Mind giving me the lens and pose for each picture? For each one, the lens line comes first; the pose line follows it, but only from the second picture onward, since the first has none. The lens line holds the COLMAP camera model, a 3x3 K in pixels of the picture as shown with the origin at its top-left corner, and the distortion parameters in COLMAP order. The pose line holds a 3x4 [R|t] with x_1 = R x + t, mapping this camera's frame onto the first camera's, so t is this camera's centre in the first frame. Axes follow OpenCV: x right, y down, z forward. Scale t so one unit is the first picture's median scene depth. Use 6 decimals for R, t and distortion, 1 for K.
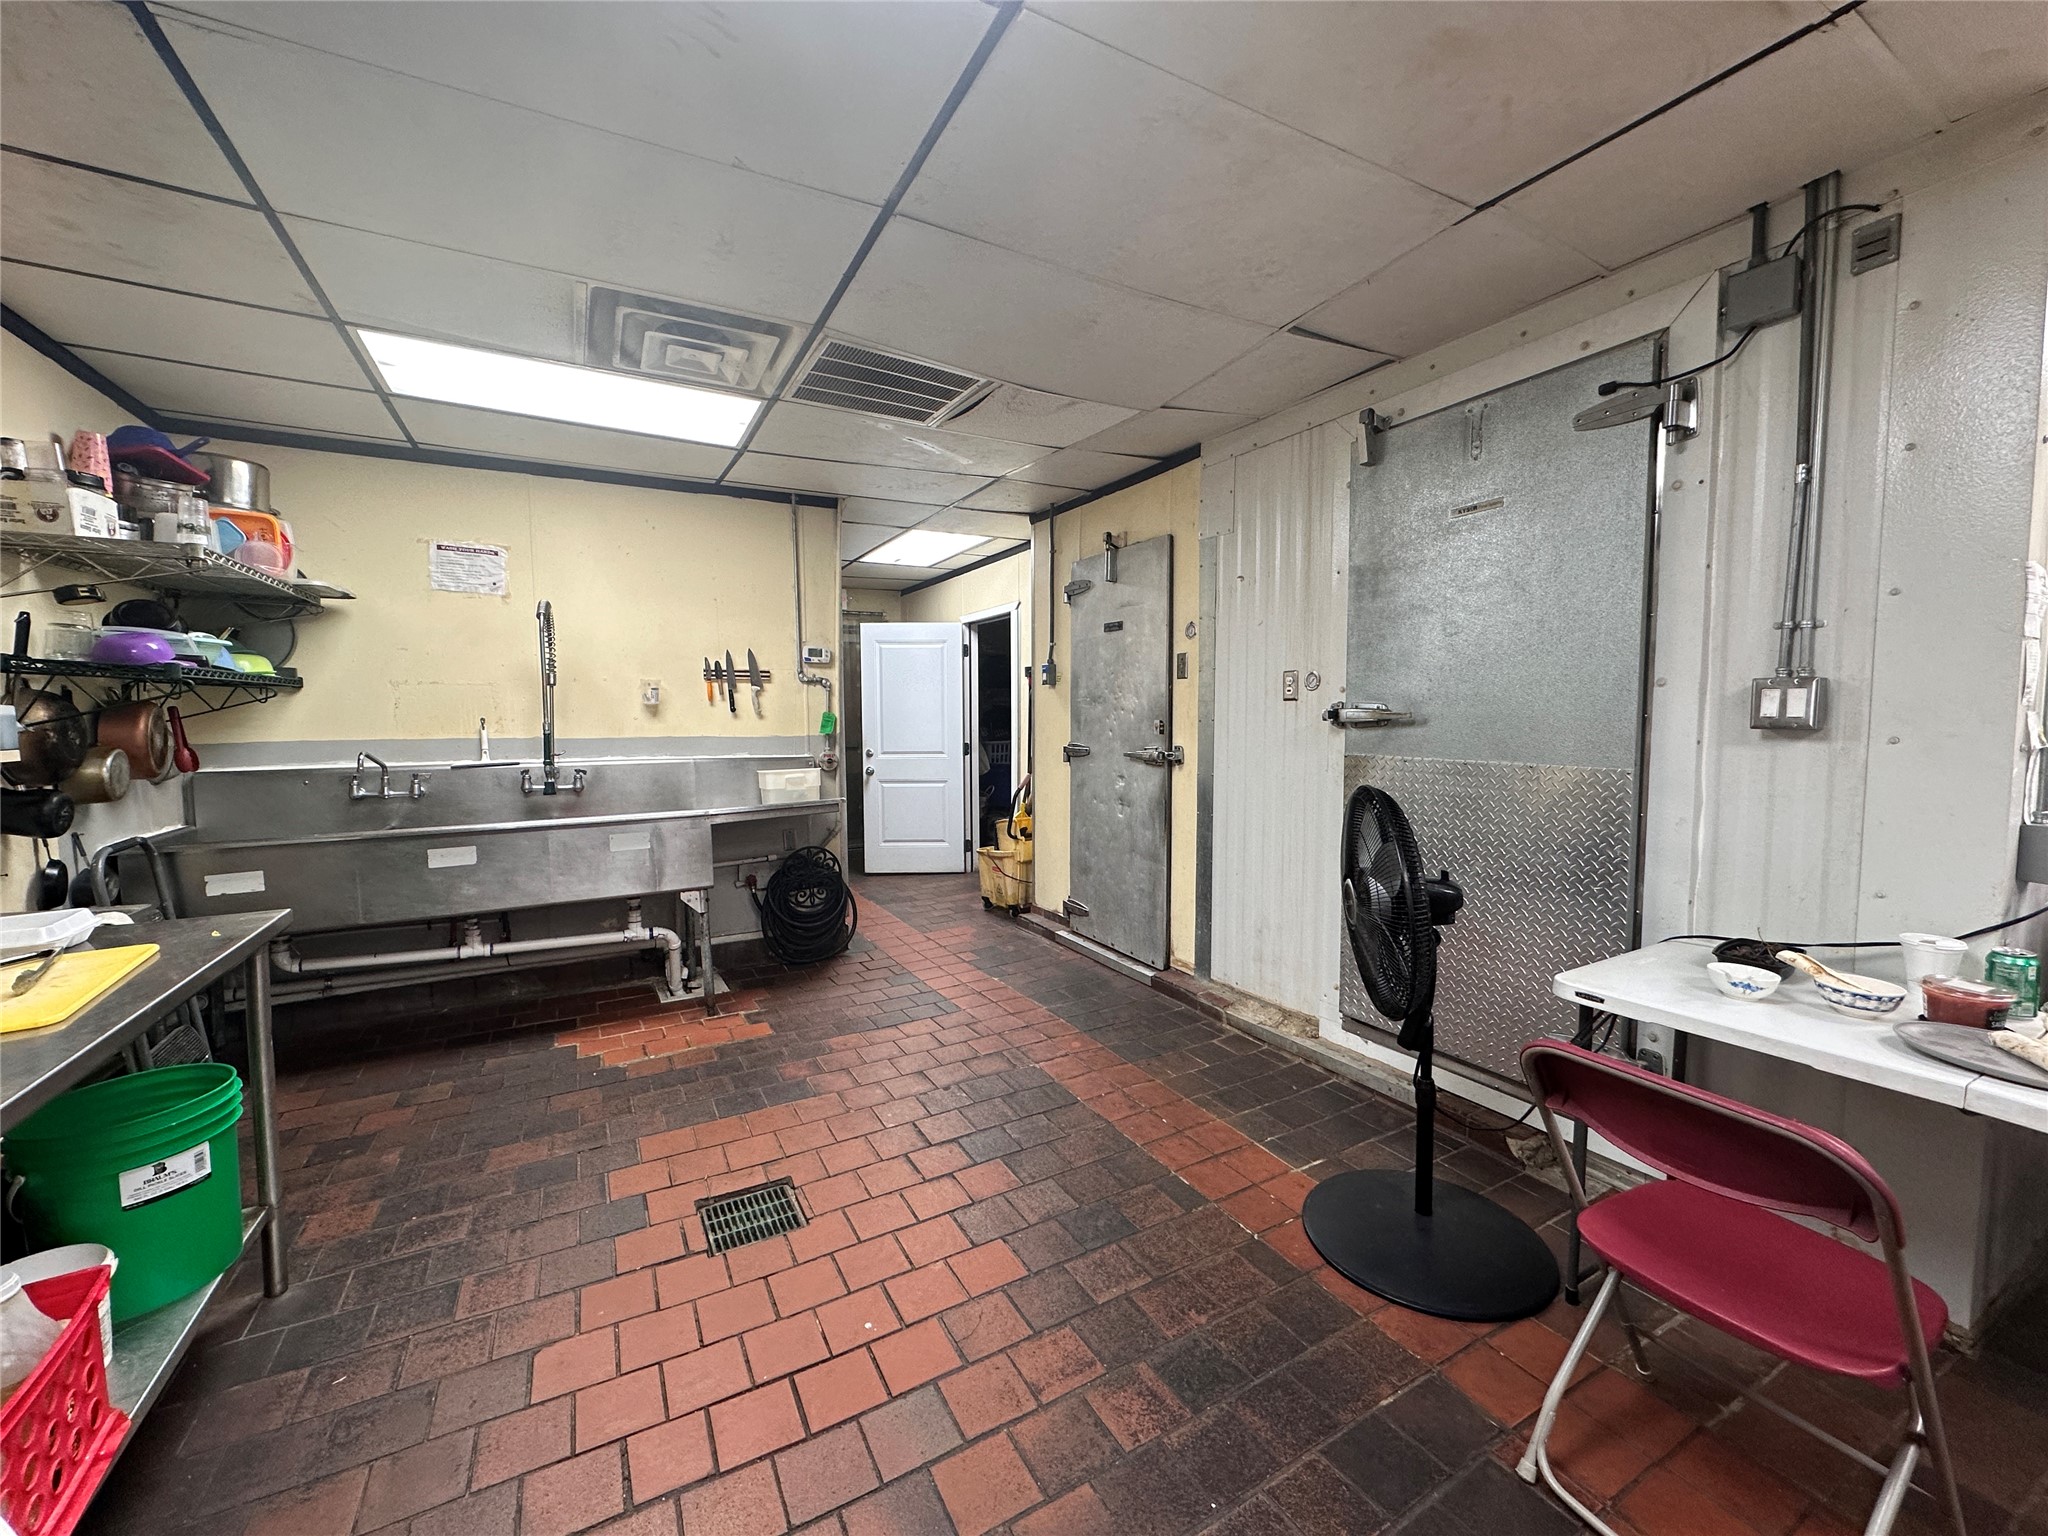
lens RADIAL K [[816.4, 0, 1026.0], [0, 816.4, 765.5], [0, 0, 1]] dist [-0.001442, -0.000004]
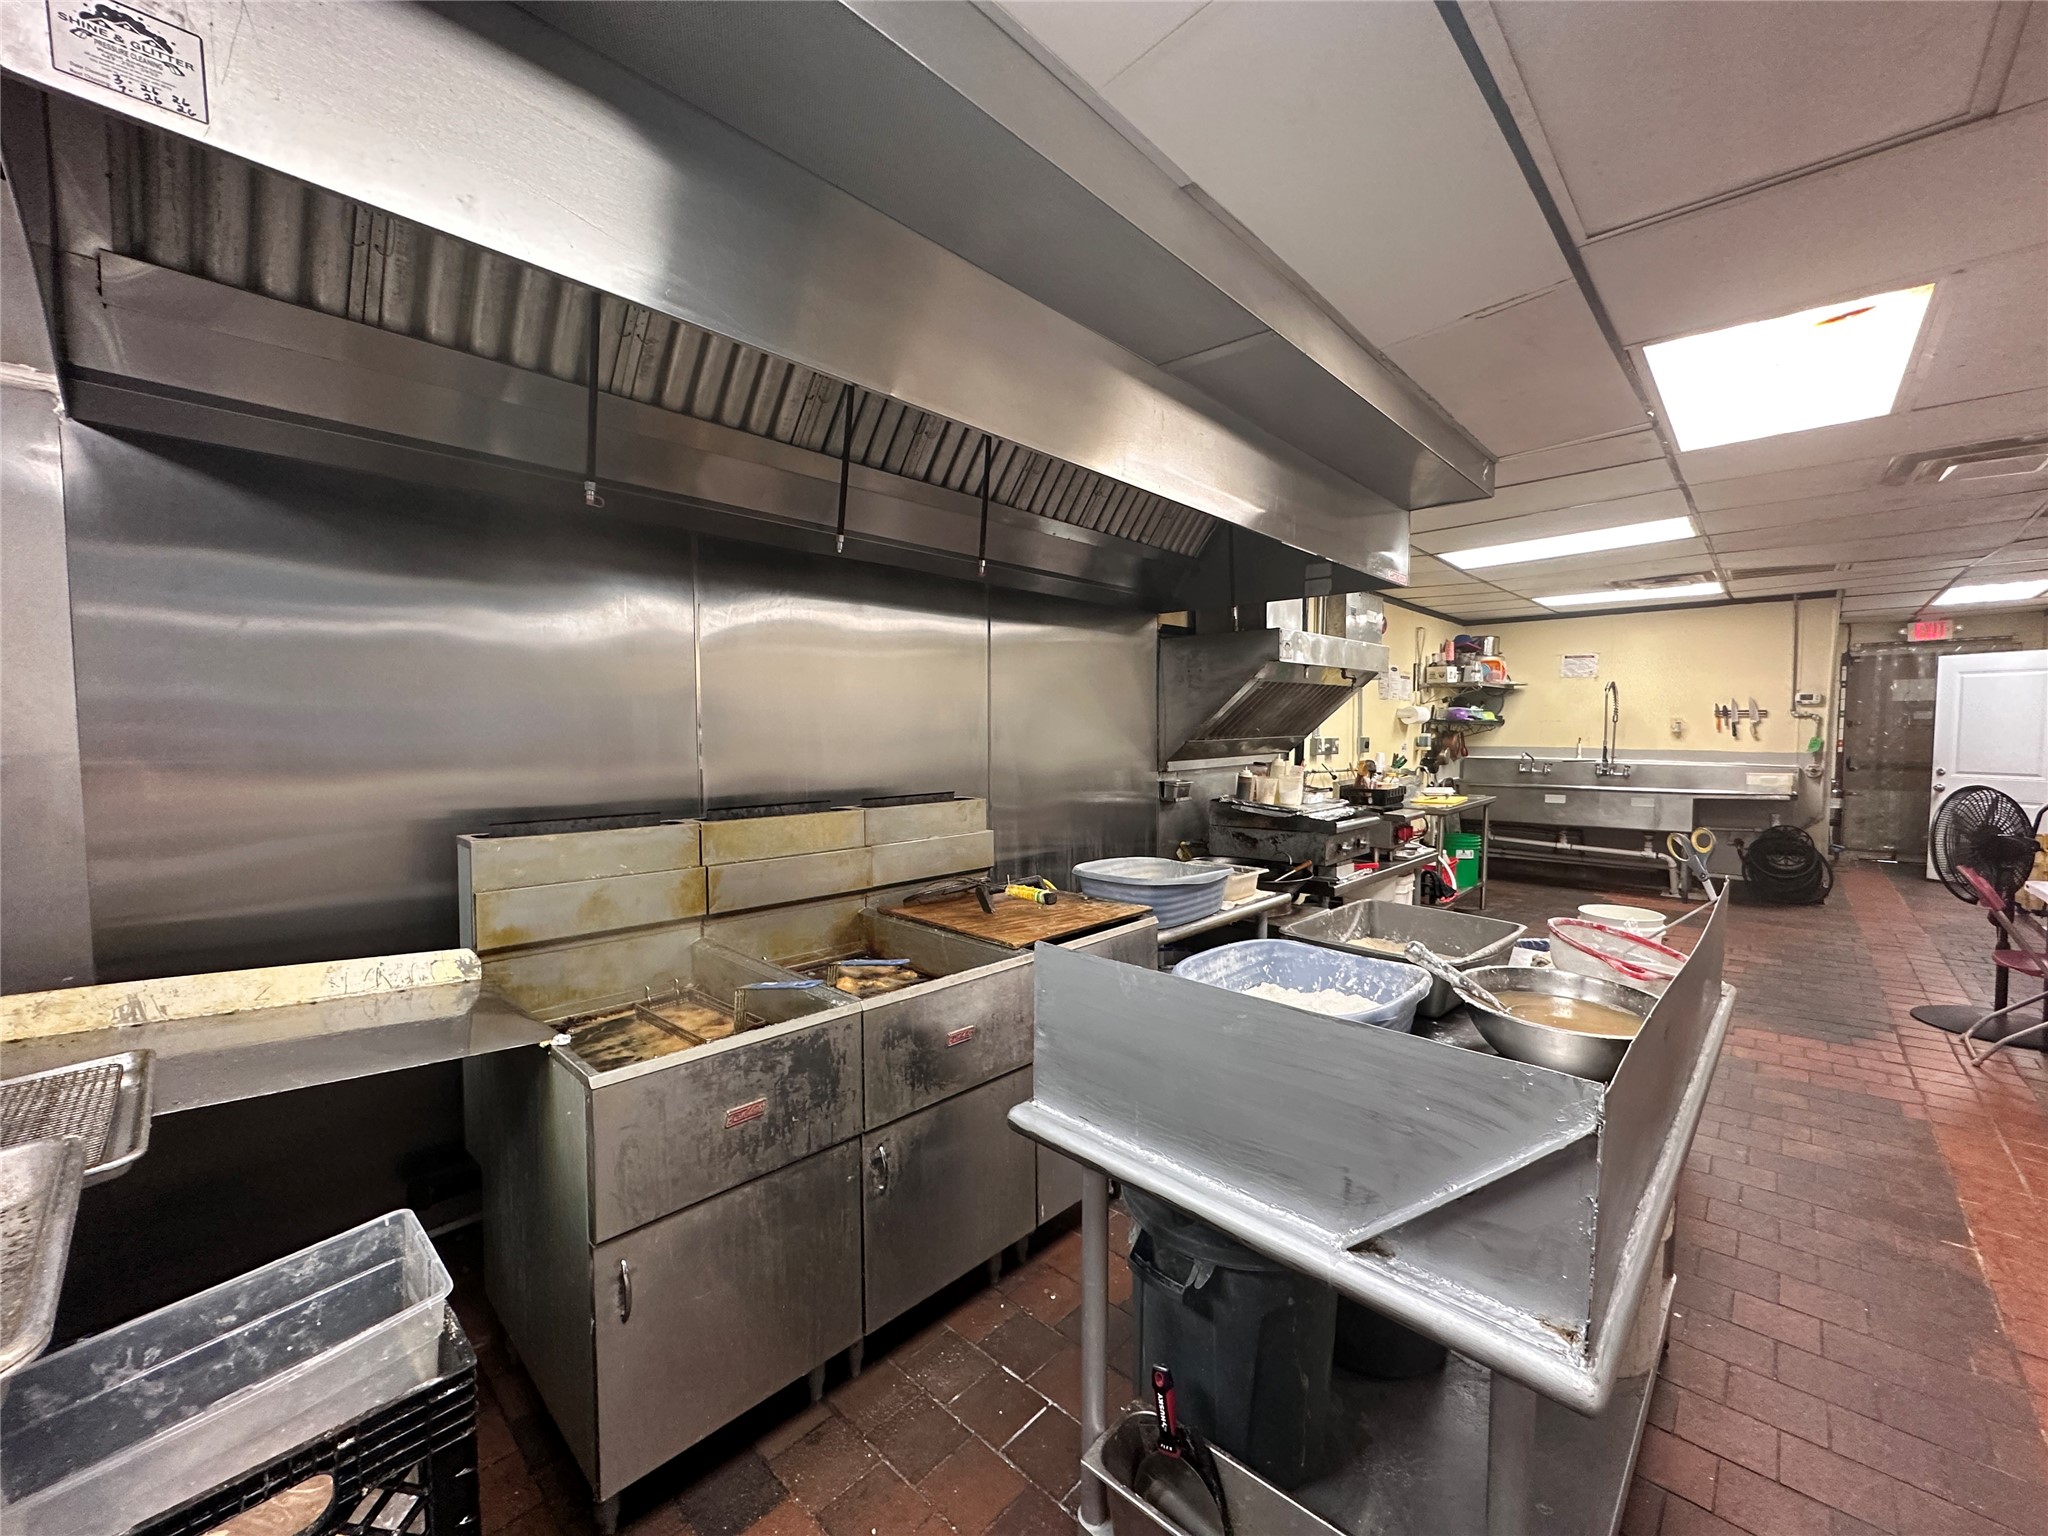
lens RADIAL K [[816.4, 0, 1026.0], [0, 816.4, 765.5], [0, 0, 1]] dist [-0.001442, -0.000004]
pose [[0.309404, 0.051181, -0.949552, 0.860295], [-0.061562, 0.997534, 0.033708, 0.027981], [0.948936, 0.048027, 0.311792, -0.964895]]
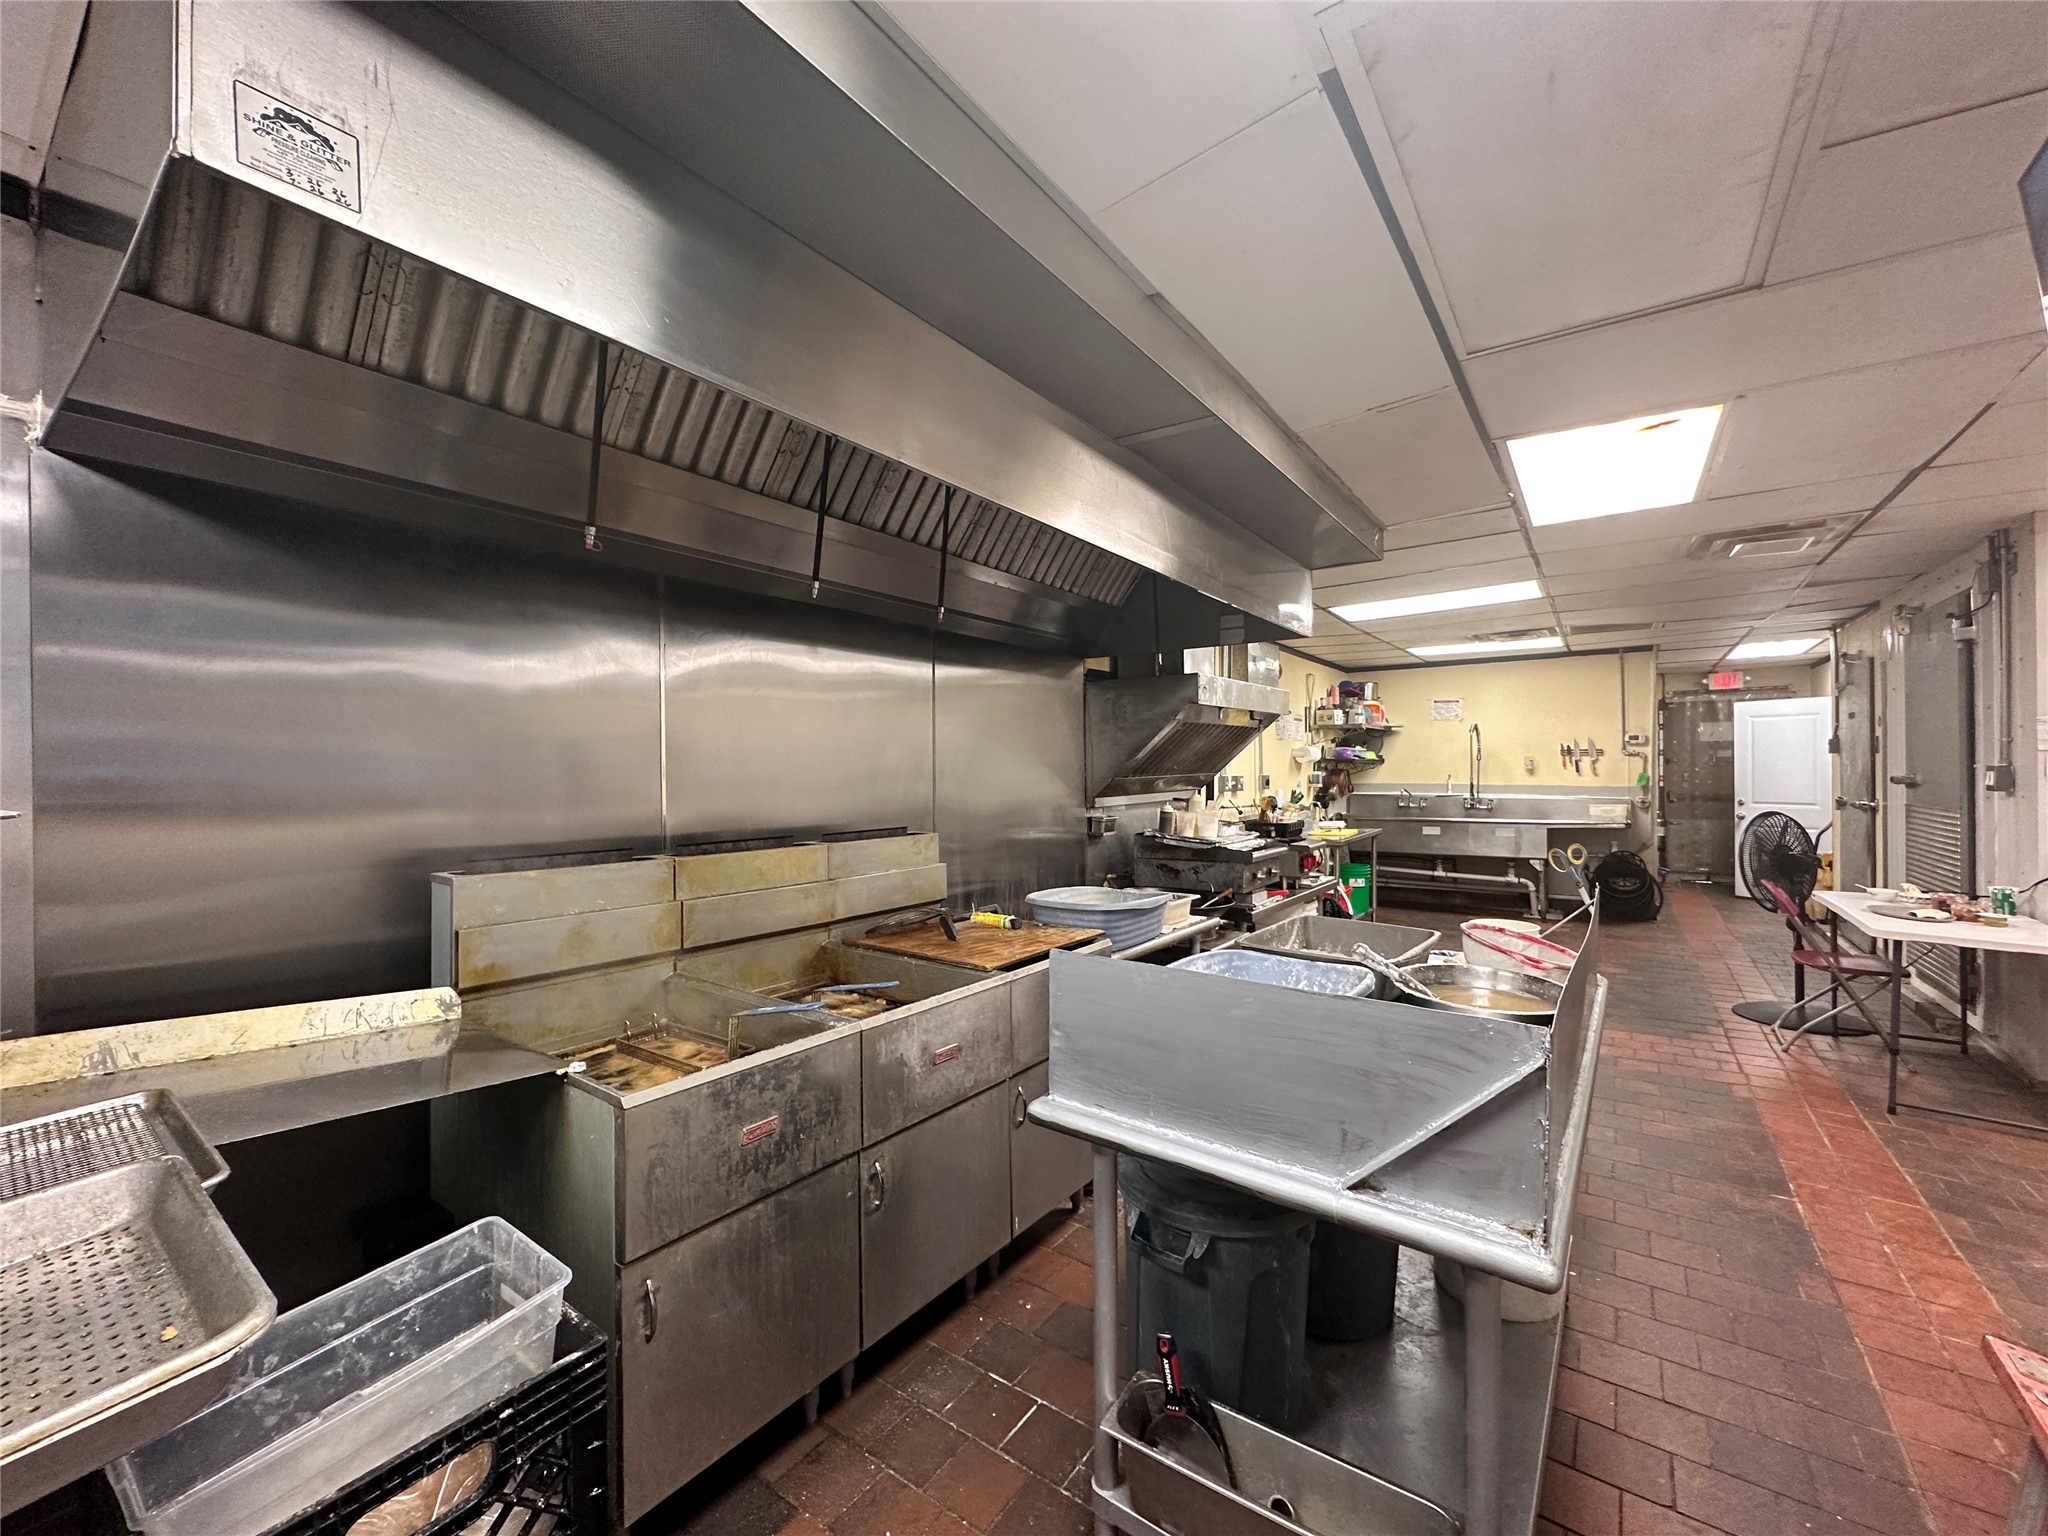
lens RADIAL K [[816.4, 0, 1026.0], [0, 816.4, 765.5], [0, 0, 1]] dist [-0.001442, -0.000004]
pose [[0.426982, 0.000273, -0.904260, 0.881126], [-0.054287, 0.998204, -0.025333, 0.037177], [0.902629, 0.059906, 0.426230, -1.029047]]
